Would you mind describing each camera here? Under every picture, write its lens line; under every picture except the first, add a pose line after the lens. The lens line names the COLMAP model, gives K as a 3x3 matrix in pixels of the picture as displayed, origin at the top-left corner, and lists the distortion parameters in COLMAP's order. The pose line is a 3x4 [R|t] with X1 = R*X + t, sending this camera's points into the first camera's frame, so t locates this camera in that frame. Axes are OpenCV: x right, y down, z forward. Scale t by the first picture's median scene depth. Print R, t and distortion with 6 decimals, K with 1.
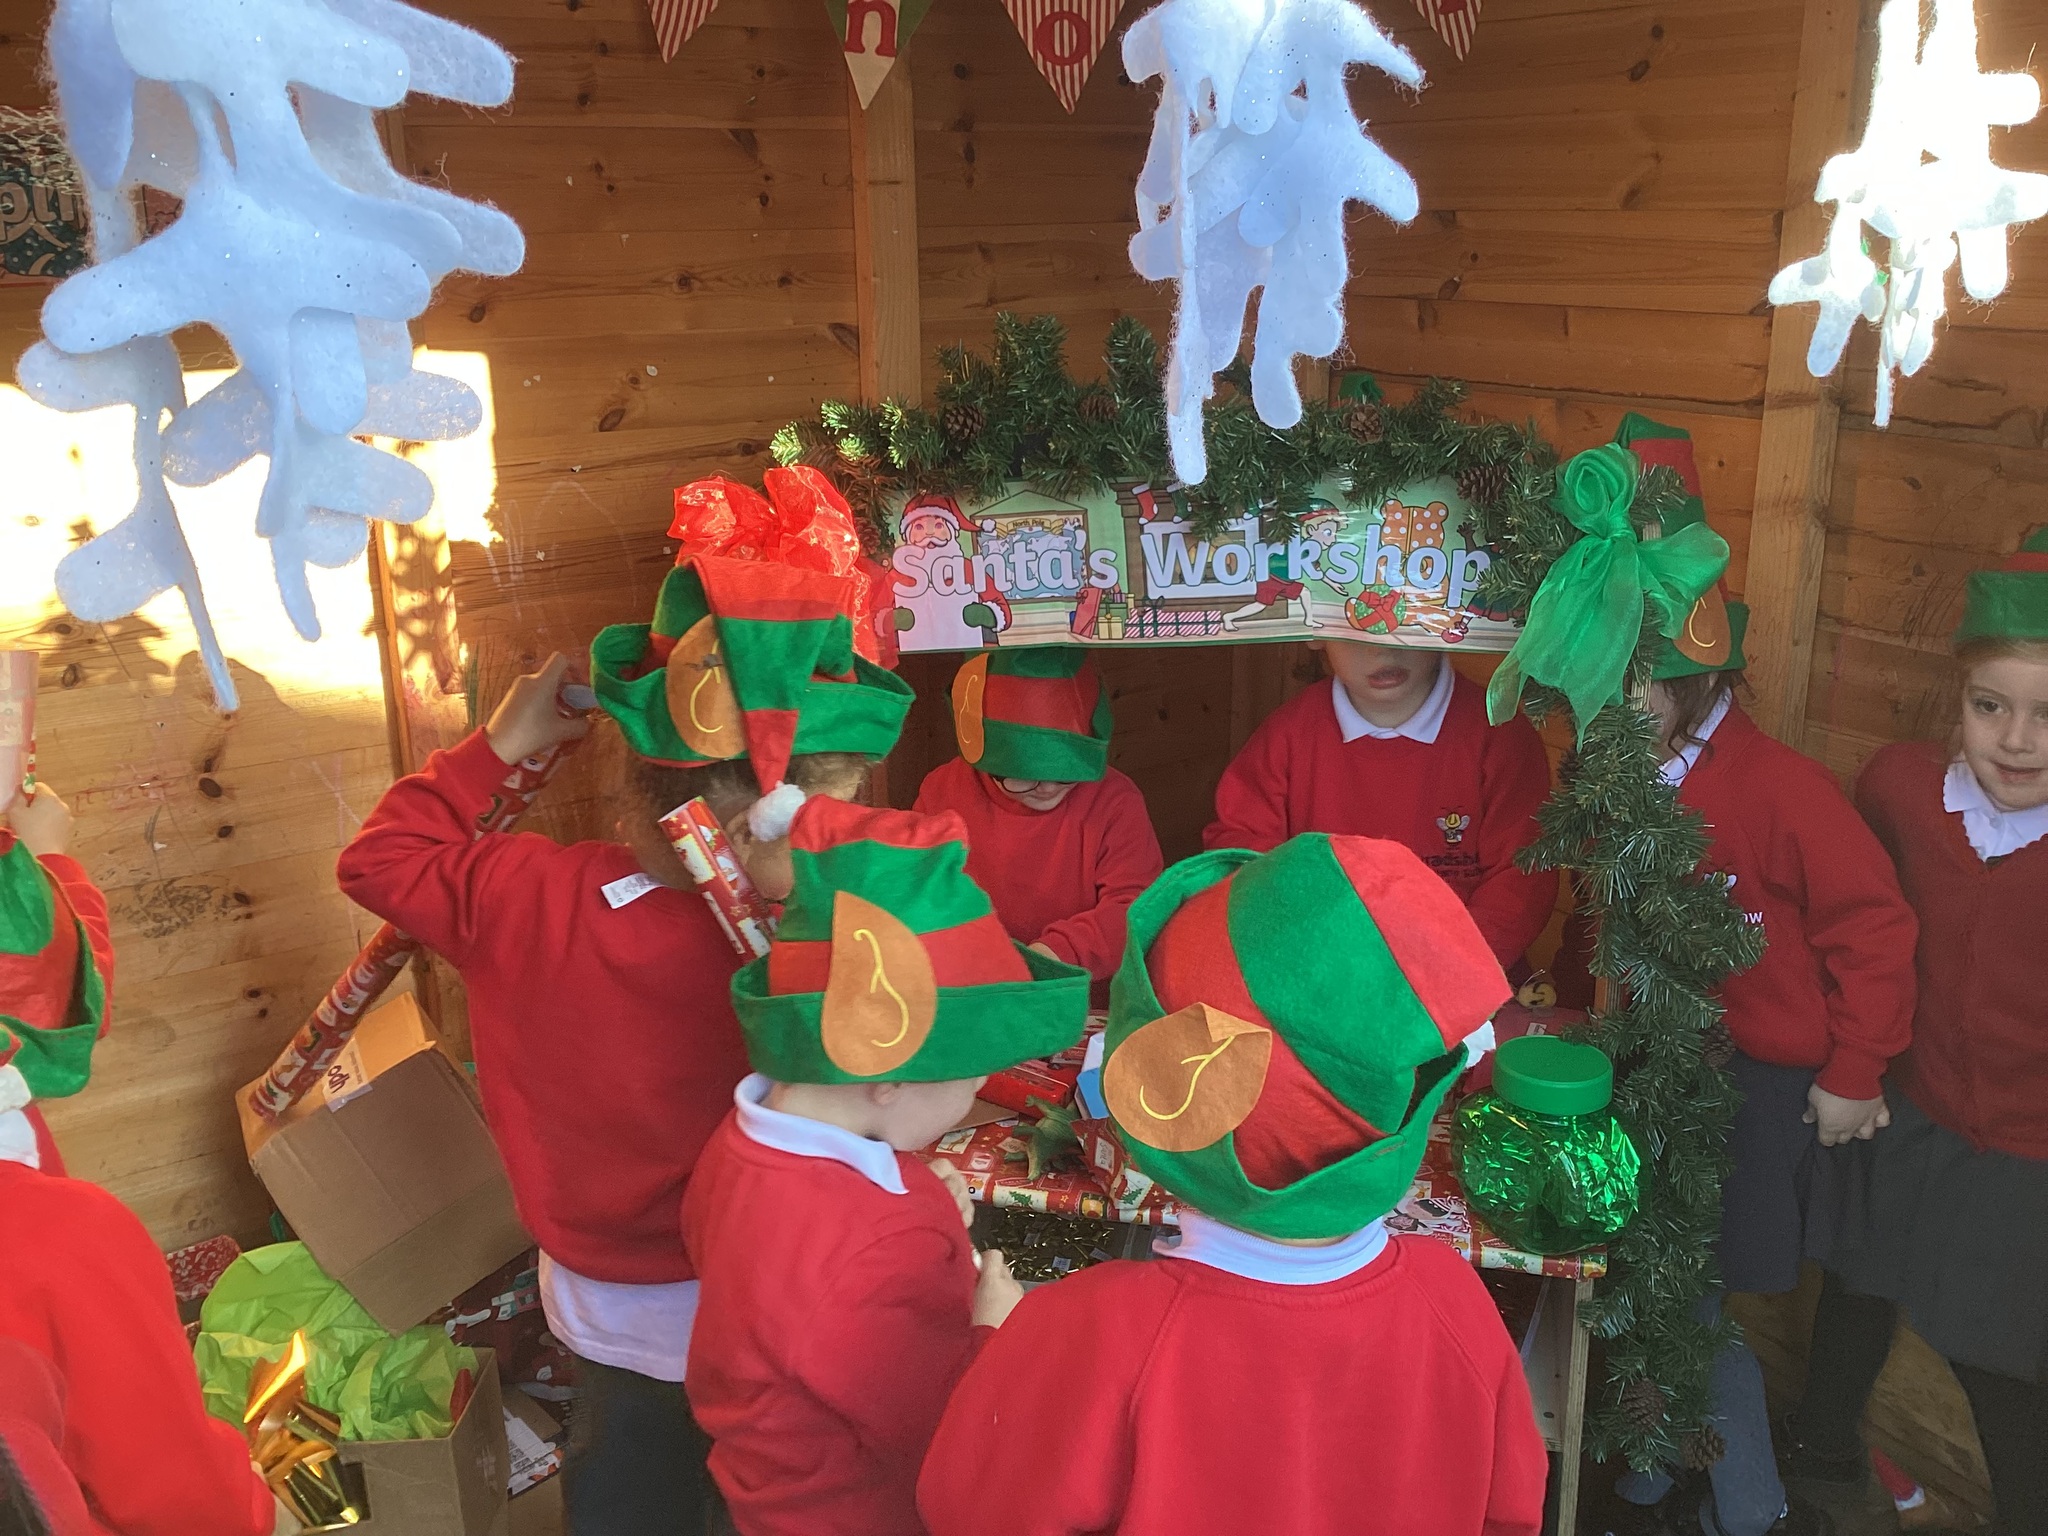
lens RADIAL K [[1820.7, 0, 1055.8], [0, 1820.7, 699.9], [0, 0, 1]] dist [0.132752, 0.004652]
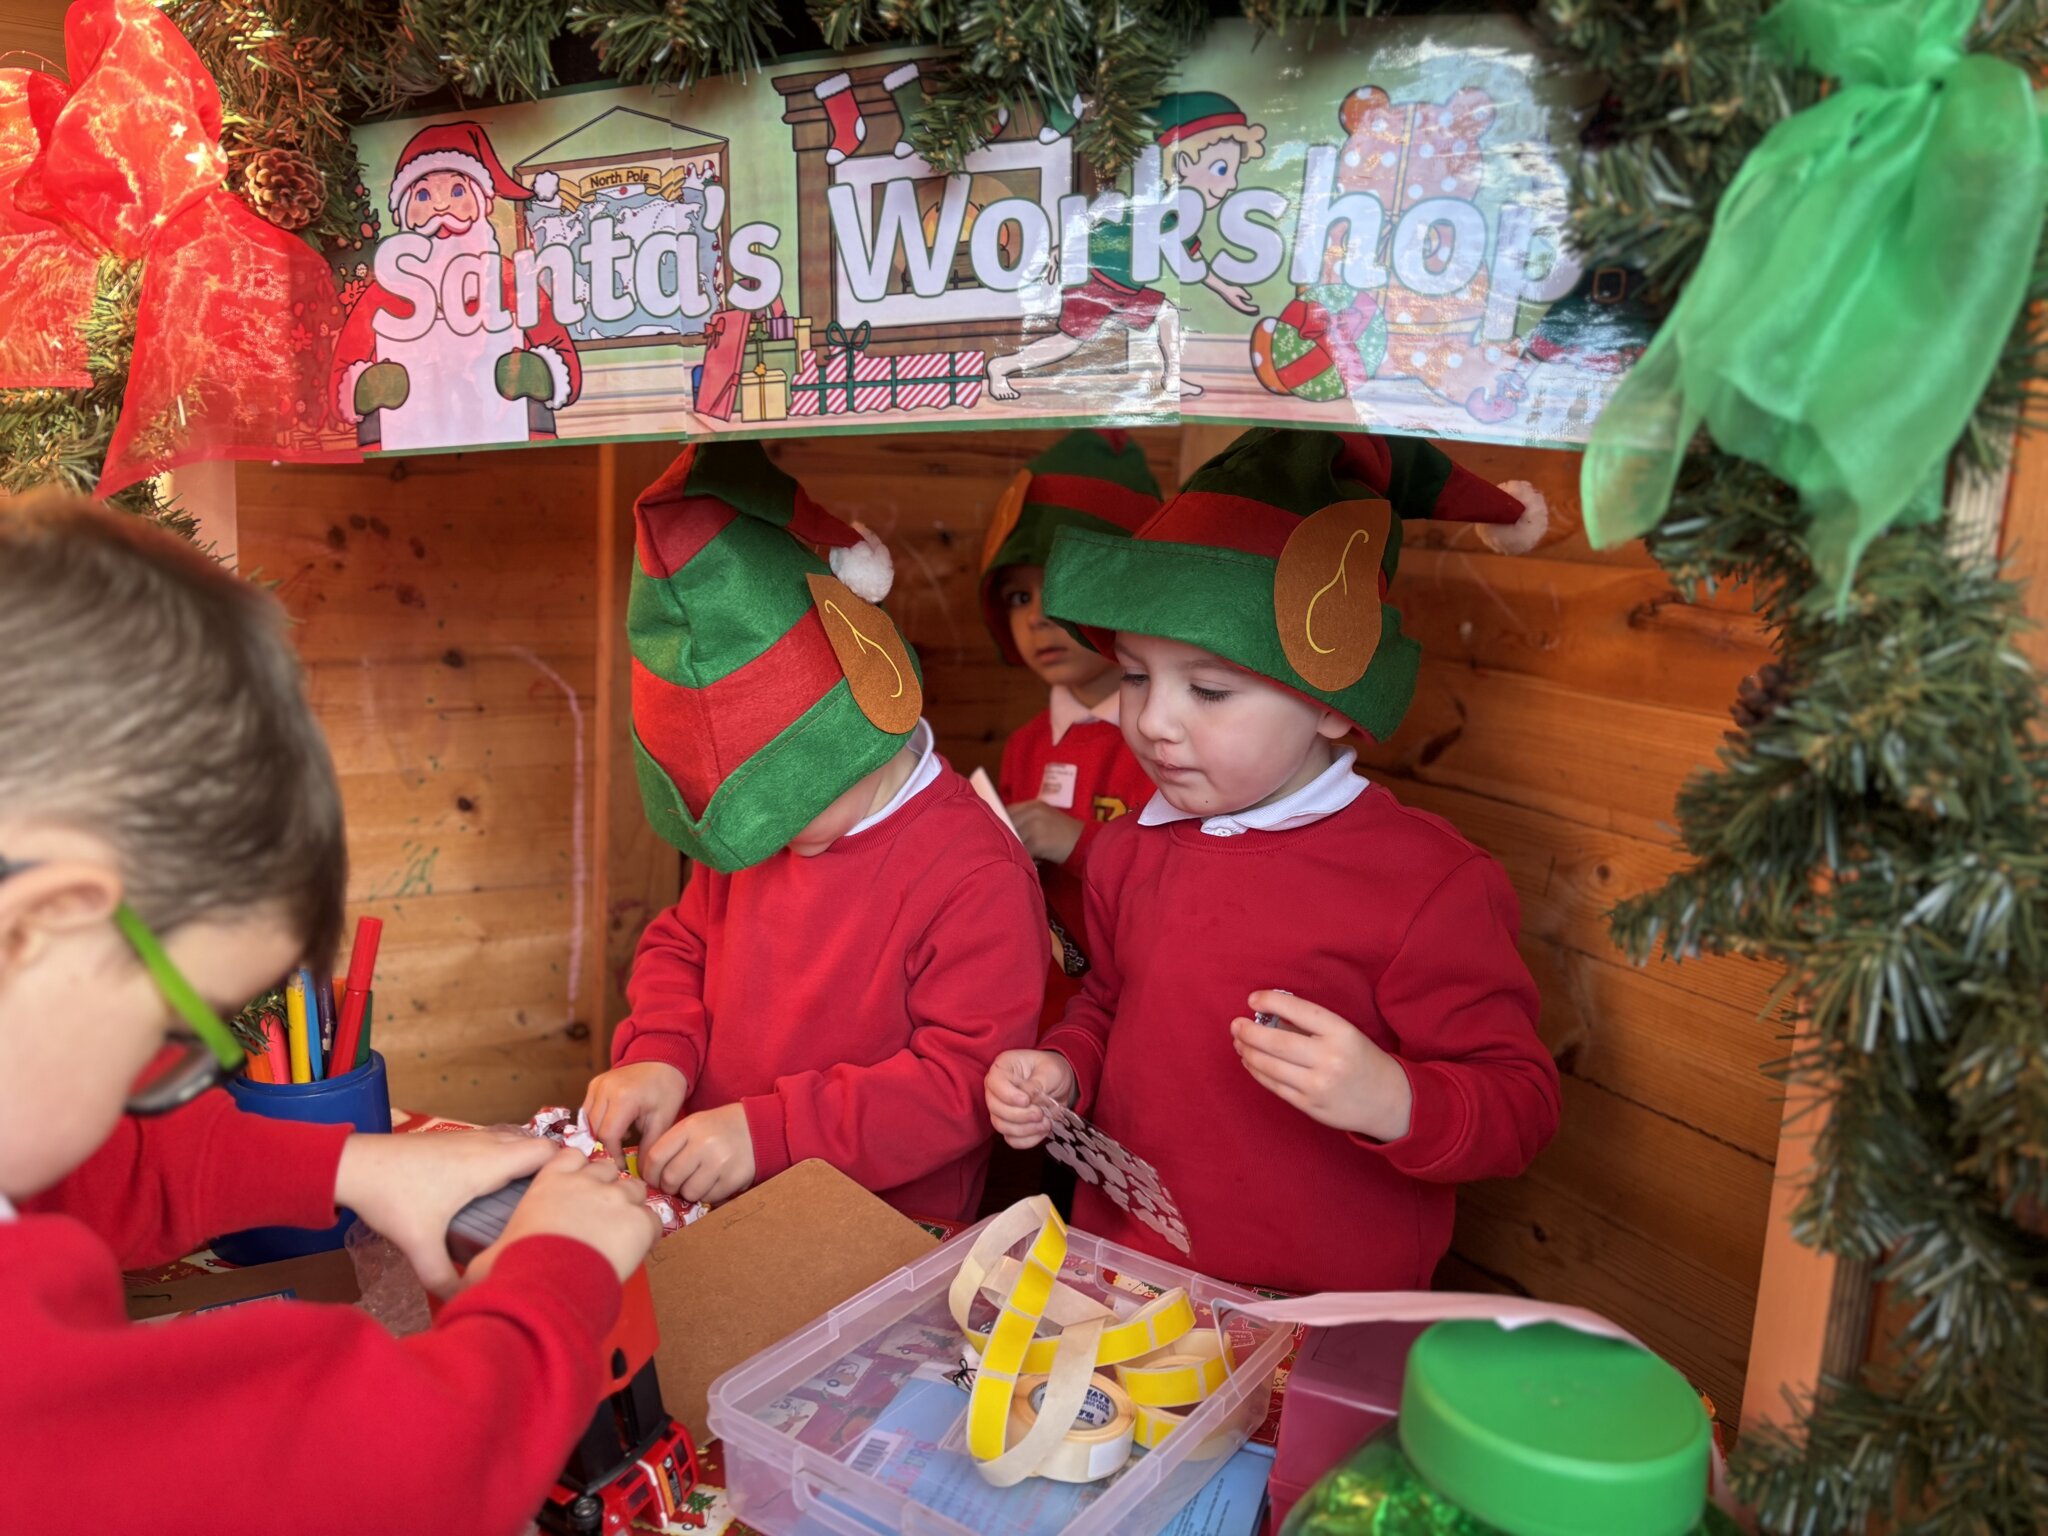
lens RADIAL K [[1490.5, 0, 1035.1], [0, 1490.5, 768.8], [0, 0, 1]] dist [0.013048, -0.007872]
pose [[0.995627, 0.072569, -0.058819, 0.132083], [-0.076972, 0.994101, -0.076406, 0.082815], [0.052927, 0.080600, 0.995340, 0.628979]]
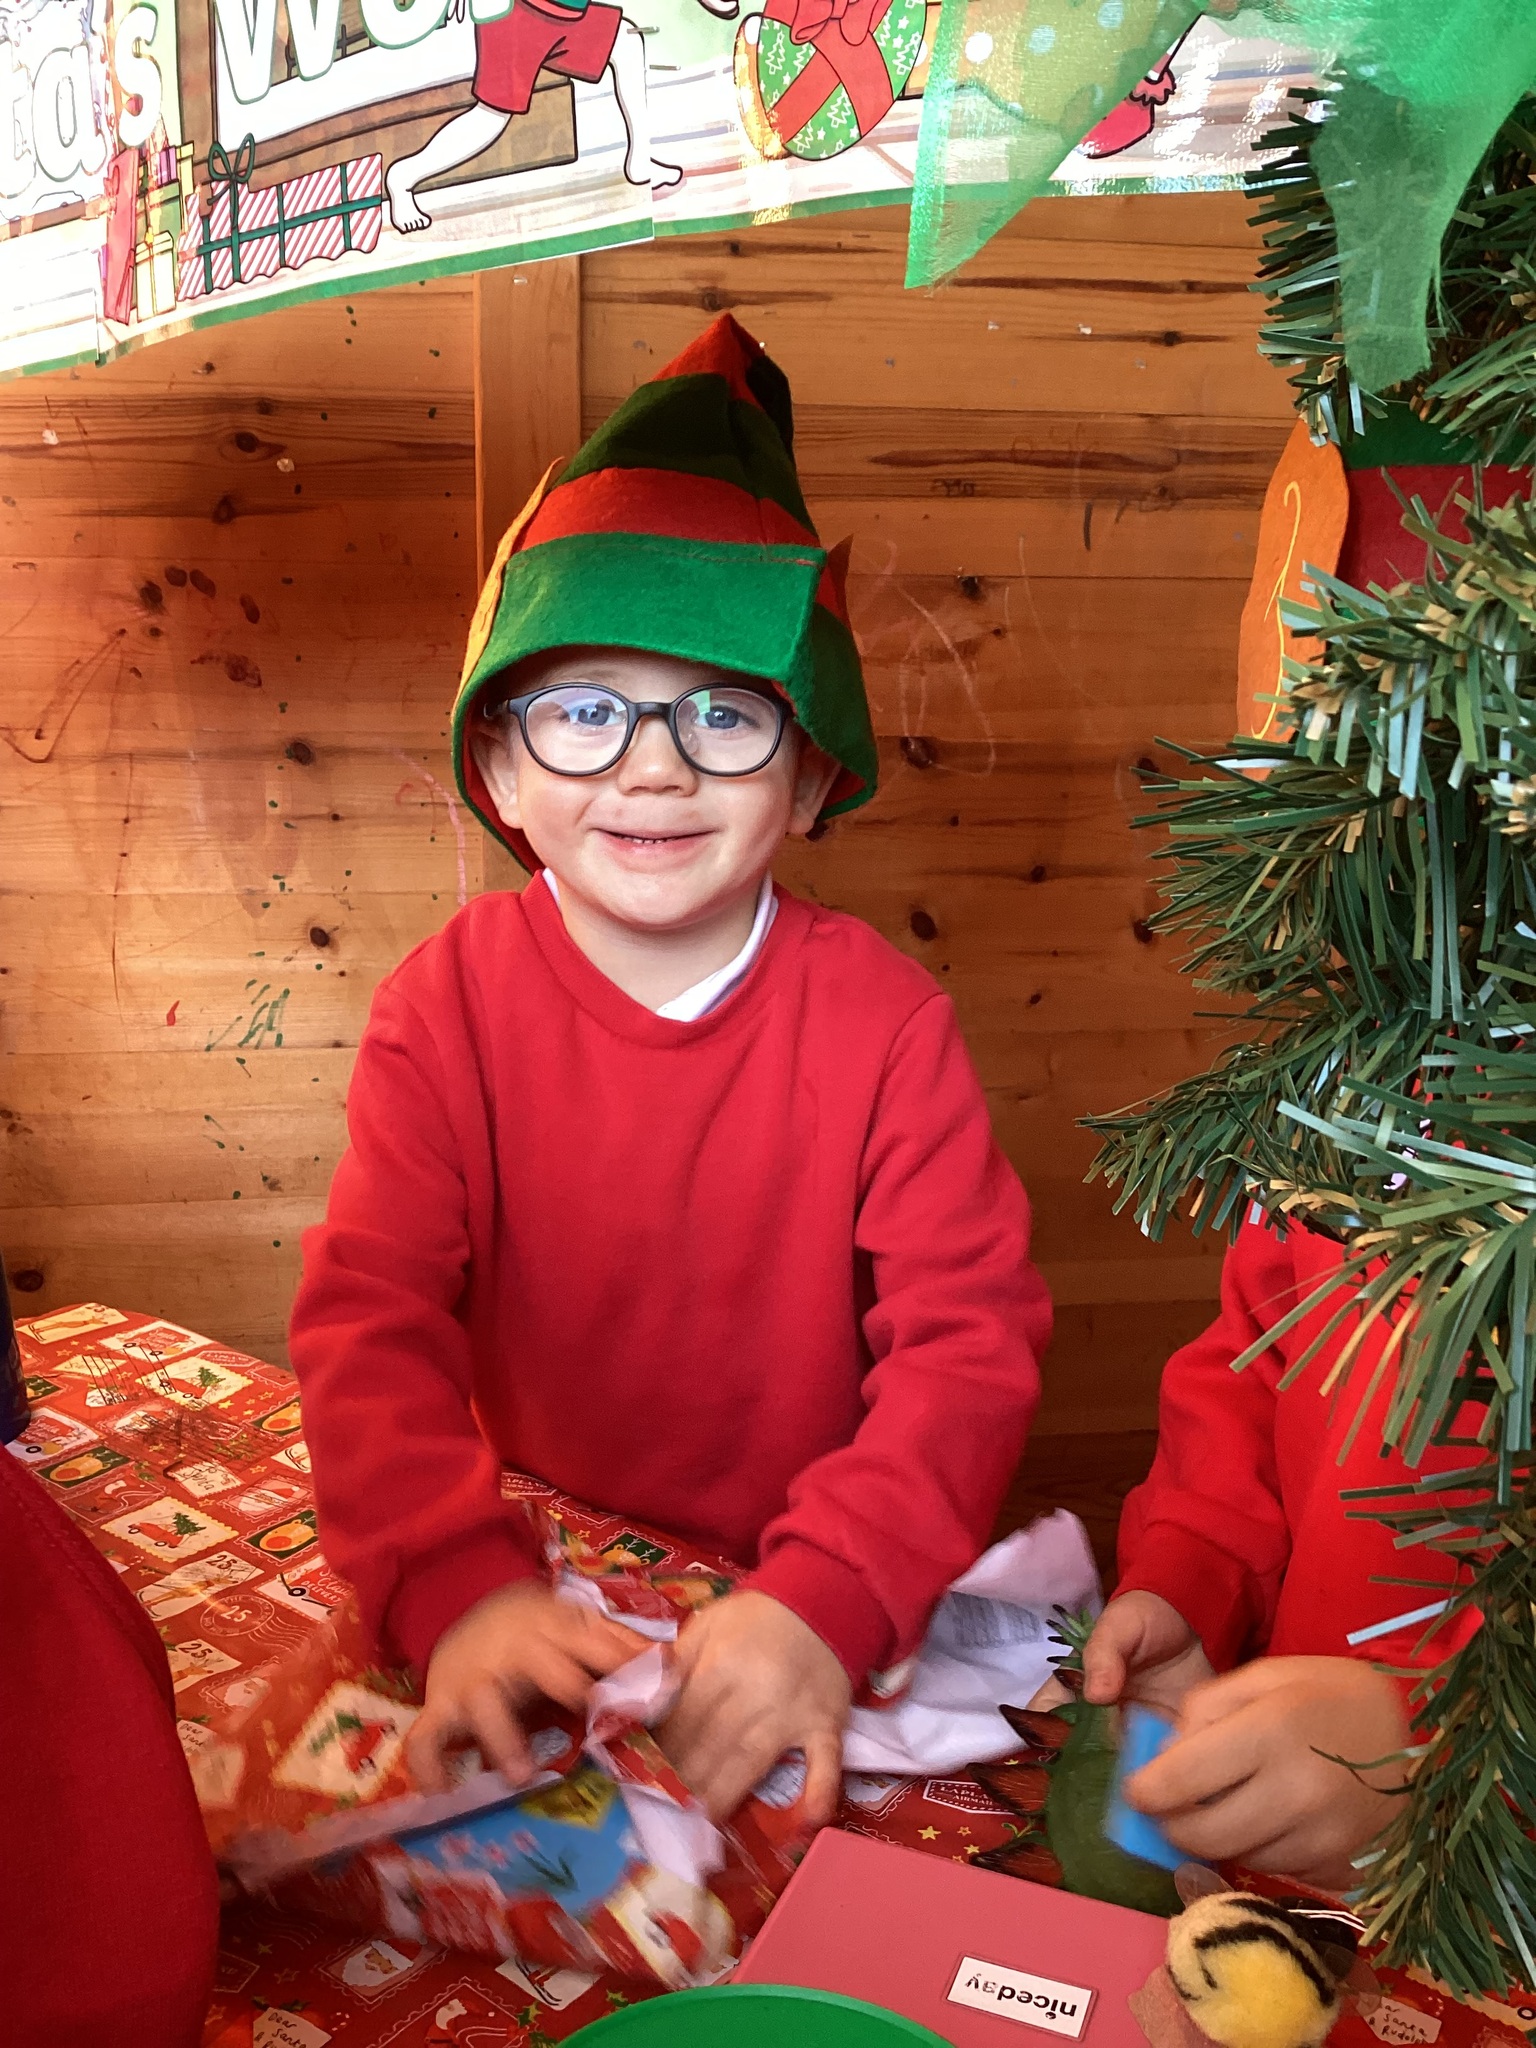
lens RADIAL K [[1863.8, 0, 753.6], [0, 1863.8, 1016.7], [0, 0, 1]] dist [0.023019, 0.000000]
pose [[0.905582, 0.120463, -0.406705, 0.275597], [-0.133889, 0.990986, -0.004600, 0.076789], [0.402485, 0.058619, 0.913548, 0.758346]]
